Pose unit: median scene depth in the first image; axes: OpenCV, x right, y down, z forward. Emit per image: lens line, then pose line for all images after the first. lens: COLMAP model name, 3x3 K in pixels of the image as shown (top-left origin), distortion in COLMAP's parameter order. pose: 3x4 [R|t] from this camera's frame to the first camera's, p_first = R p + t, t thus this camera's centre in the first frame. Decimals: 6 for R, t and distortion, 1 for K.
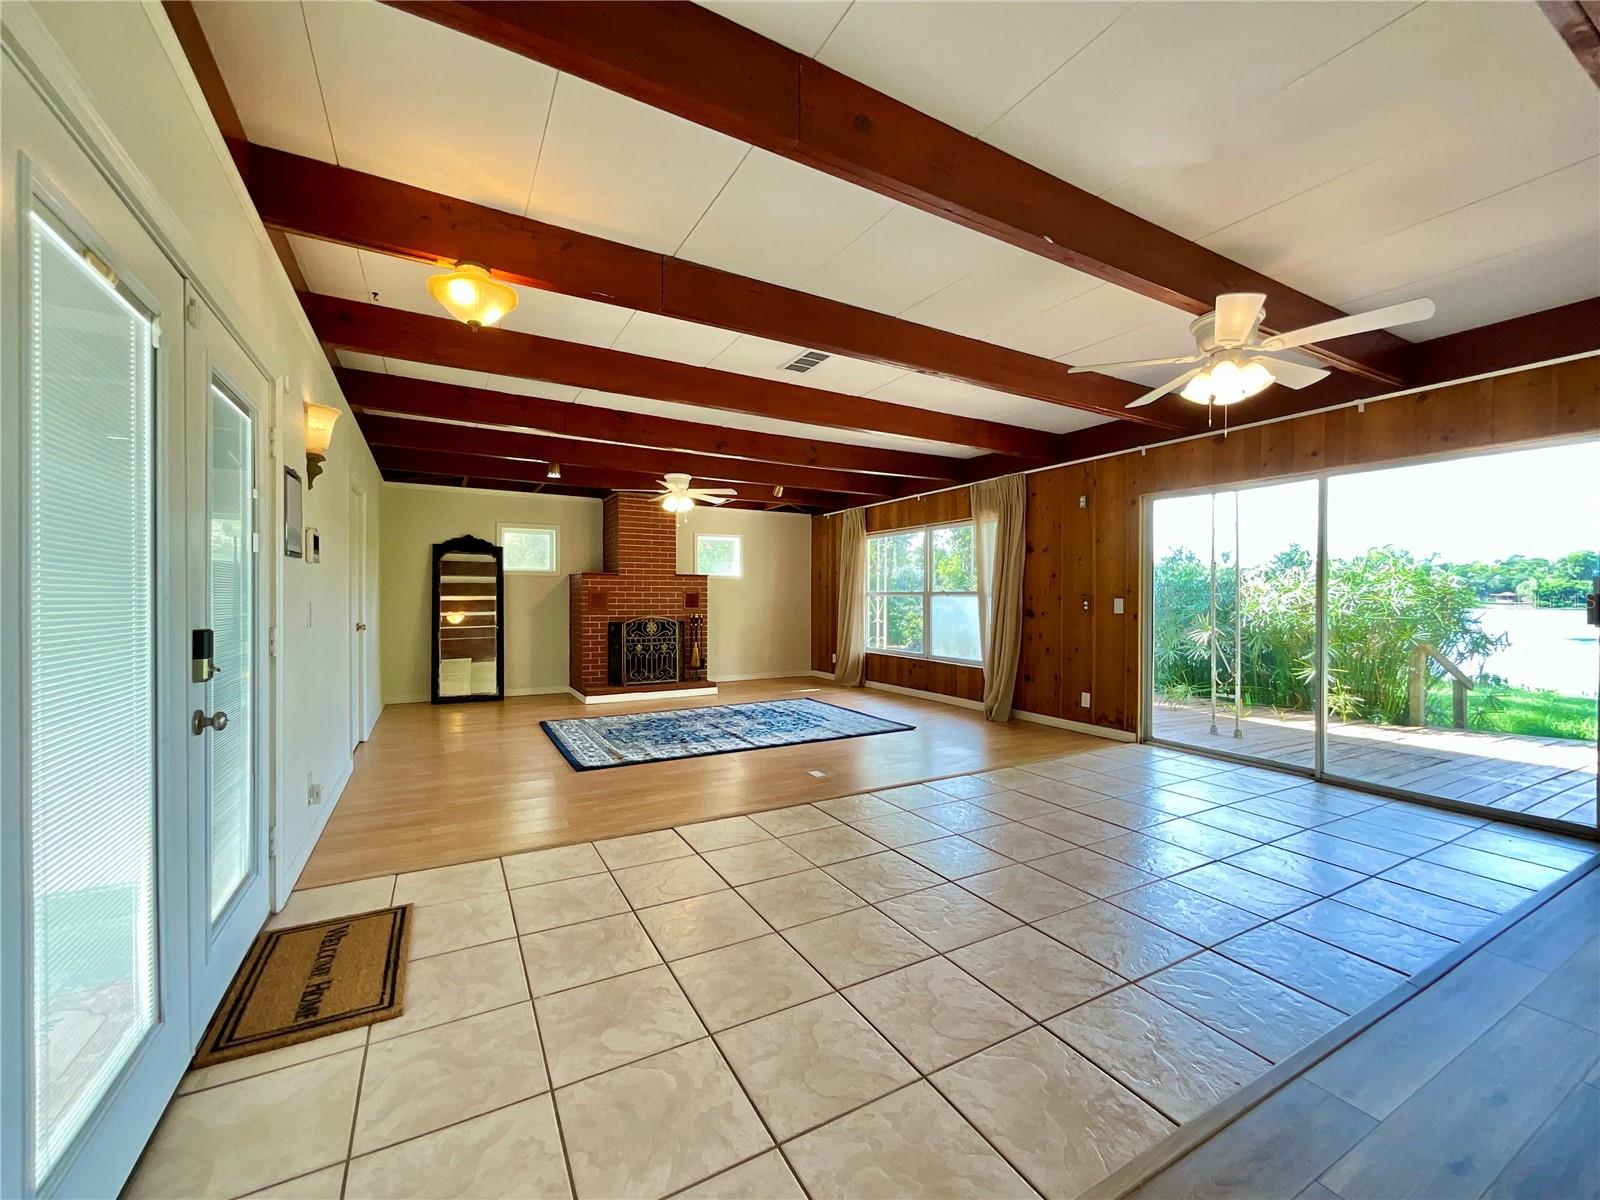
lens RADIAL K [[647.9, 0, 801.8], [0, 647.9, 604.2], [0, 0, 1]] dist [-0.001213, -0.000154]
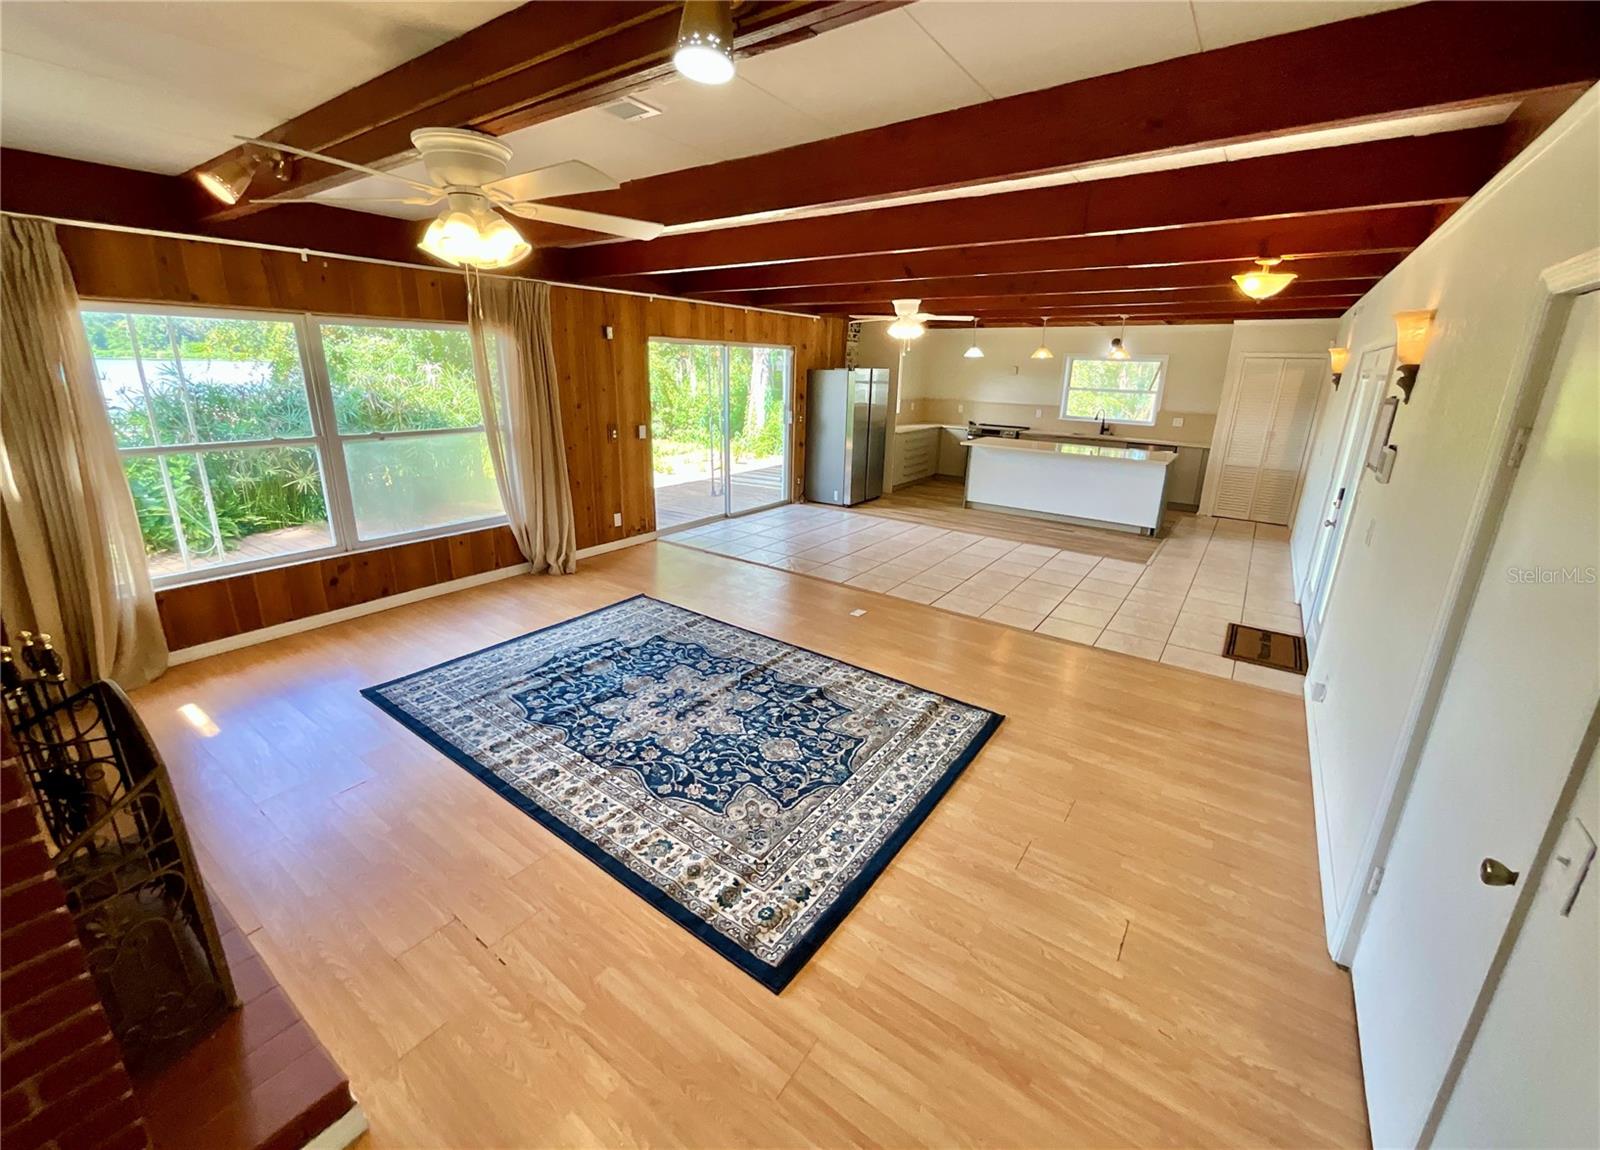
lens RADIAL K [[648.3, 0, 798.6], [0, 648.3, 556.2], [0, 0, 1]] dist [-0.009866, 0.000030]
pose [[-0.429718, -0.266773, 0.862656, -0.624155], [-0.014440, 0.957269, 0.288839, -0.110119], [-0.902848, 0.111663, -0.415207, 1.103631]]
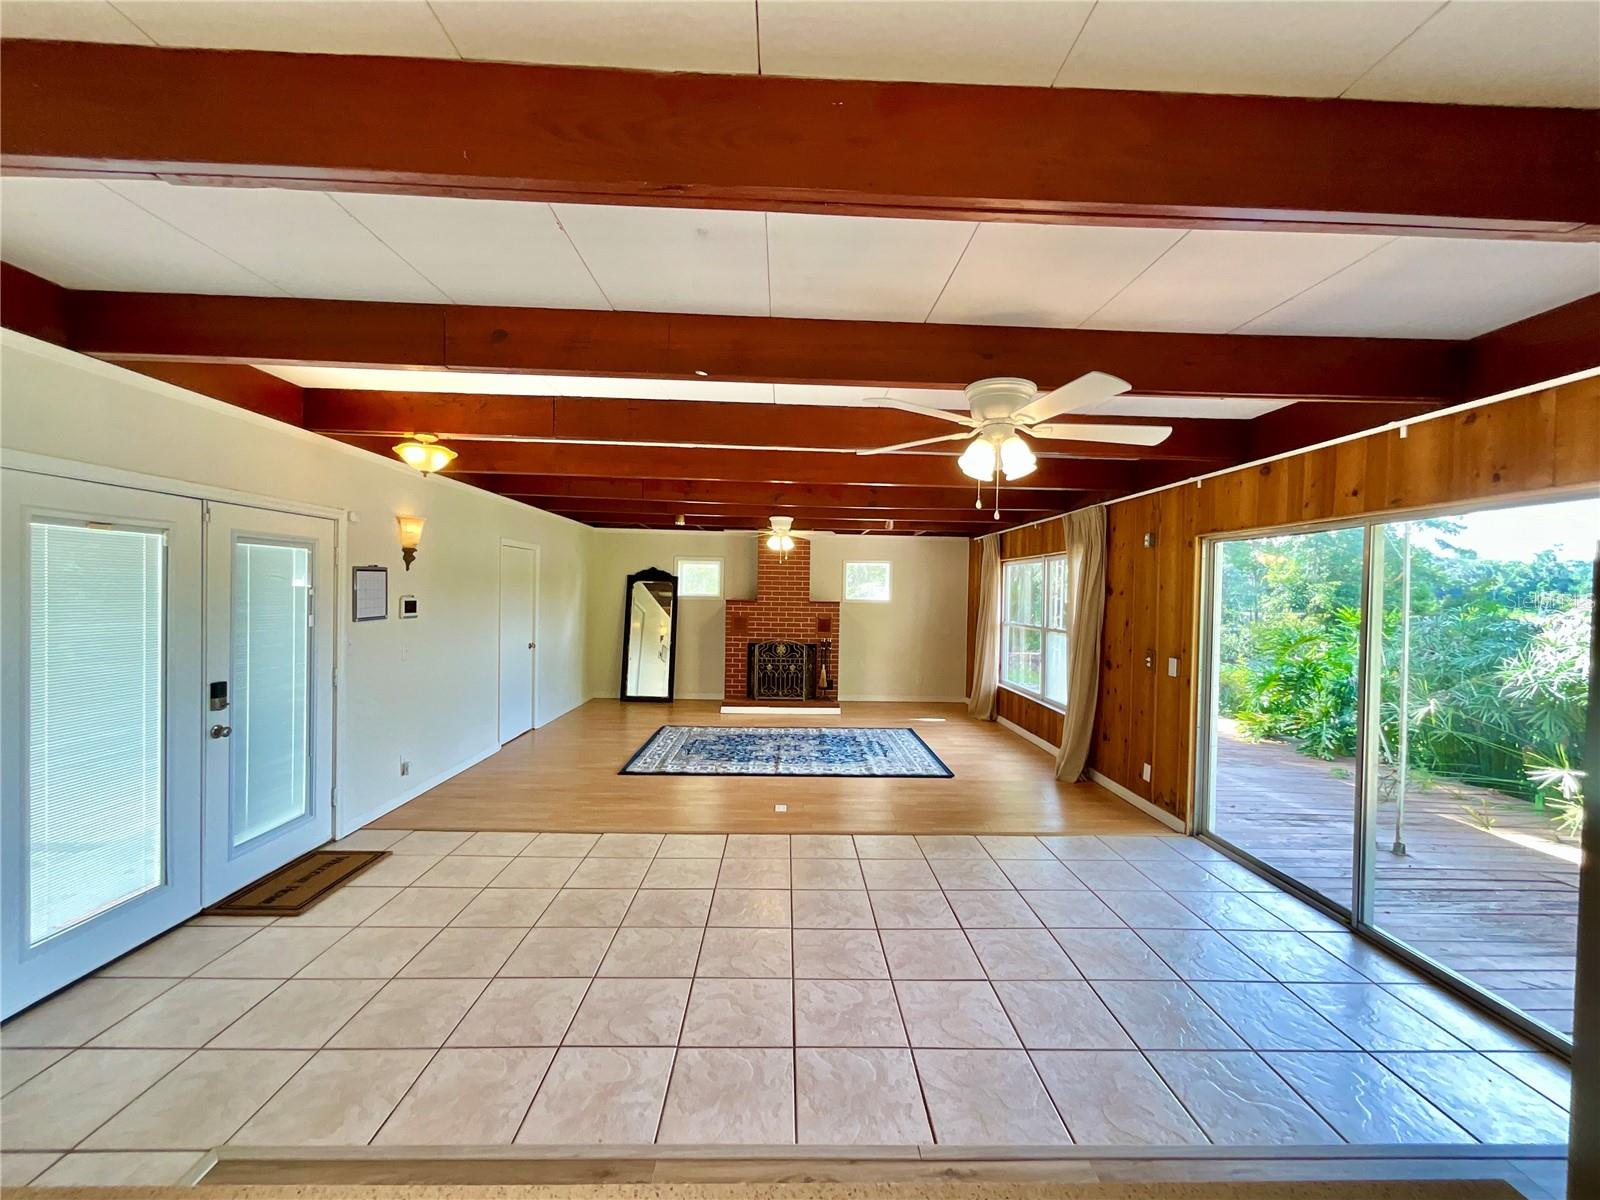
lens RADIAL K [[651.1, 0, 806.8], [0, 651.1, 604.2], [0, 0, 1]] dist [0.000017, -0.000020]
pose [[0.888252, 0.024080, -0.458726, 0.397683], [-0.022399, 0.999708, 0.009106, -0.066590], [0.458811, 0.002187, 0.888531, 0.030299]]
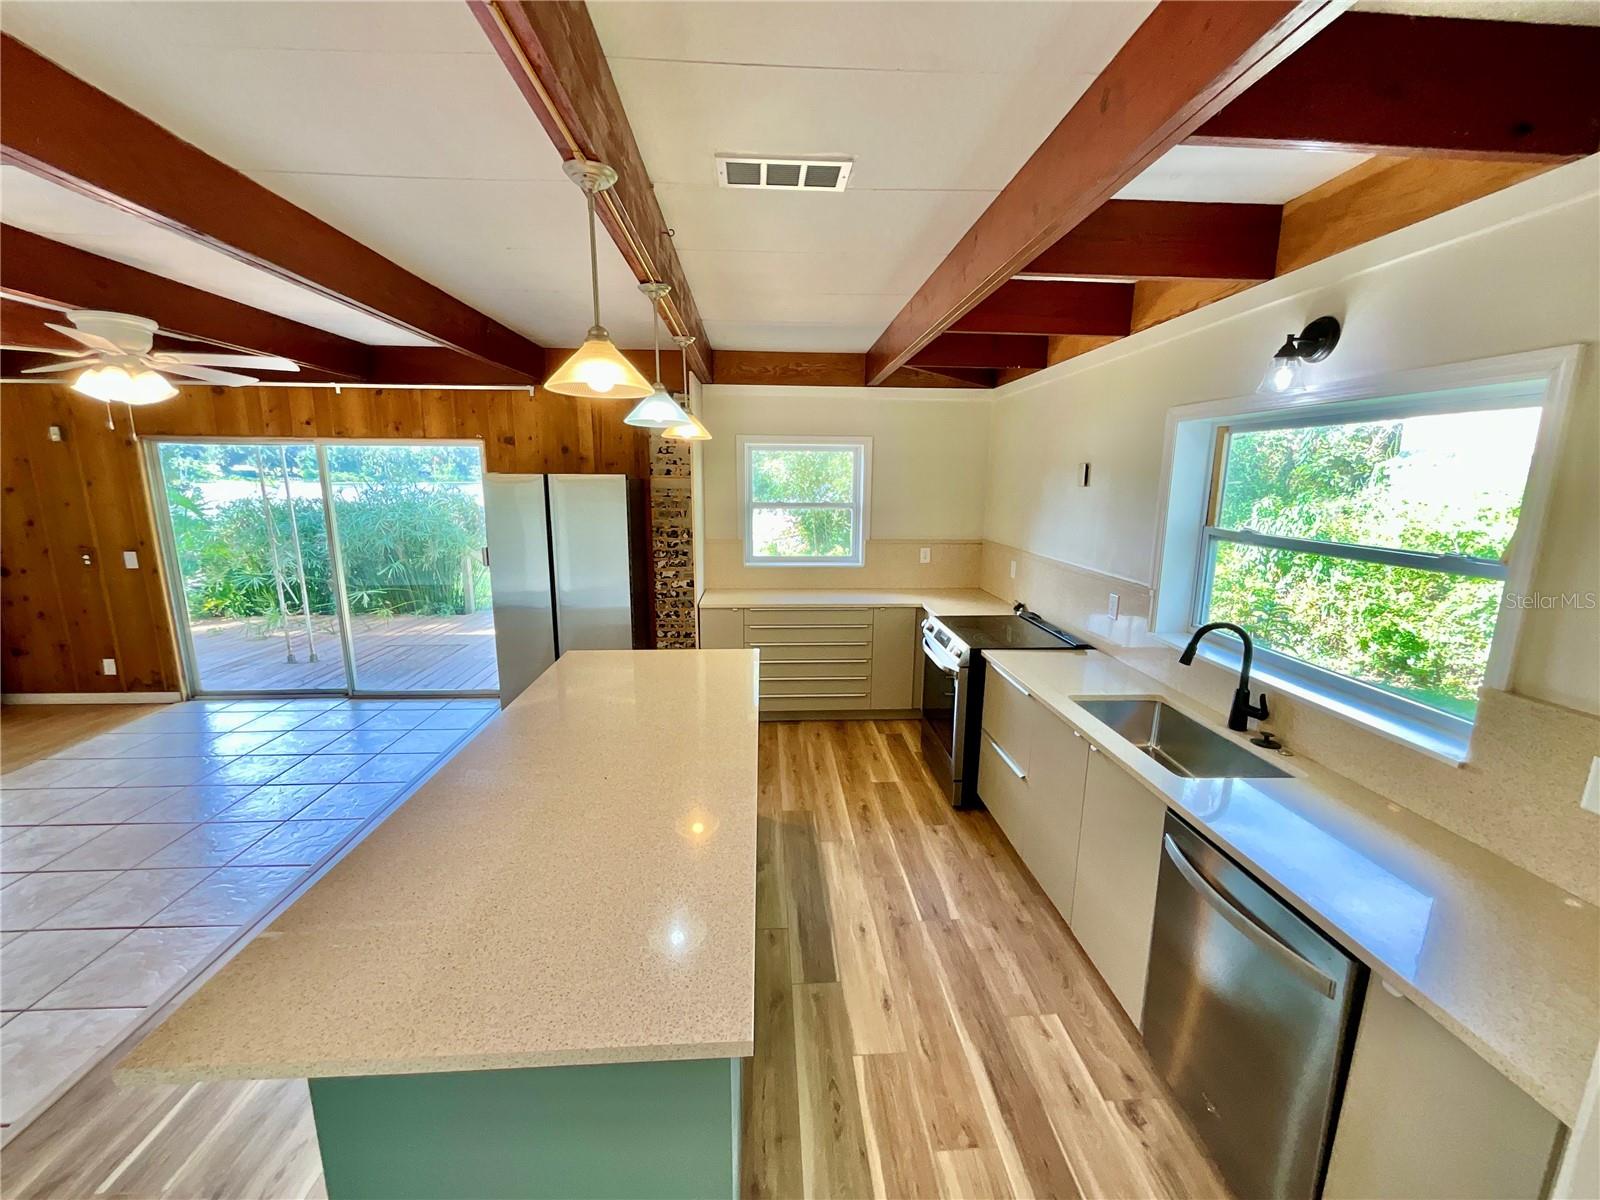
lens RADIAL K [[642.7, 0, 800.0], [0, 642.7, 600.0], [0, 0, 1]] dist [-0.001928, -0.000513]
pose [[0.427899, -0.169807, 0.887732, 0.078424], [0.002128, 0.982379, 0.186886, -0.093657], [-0.903824, -0.078079, 0.420721, -0.185731]]
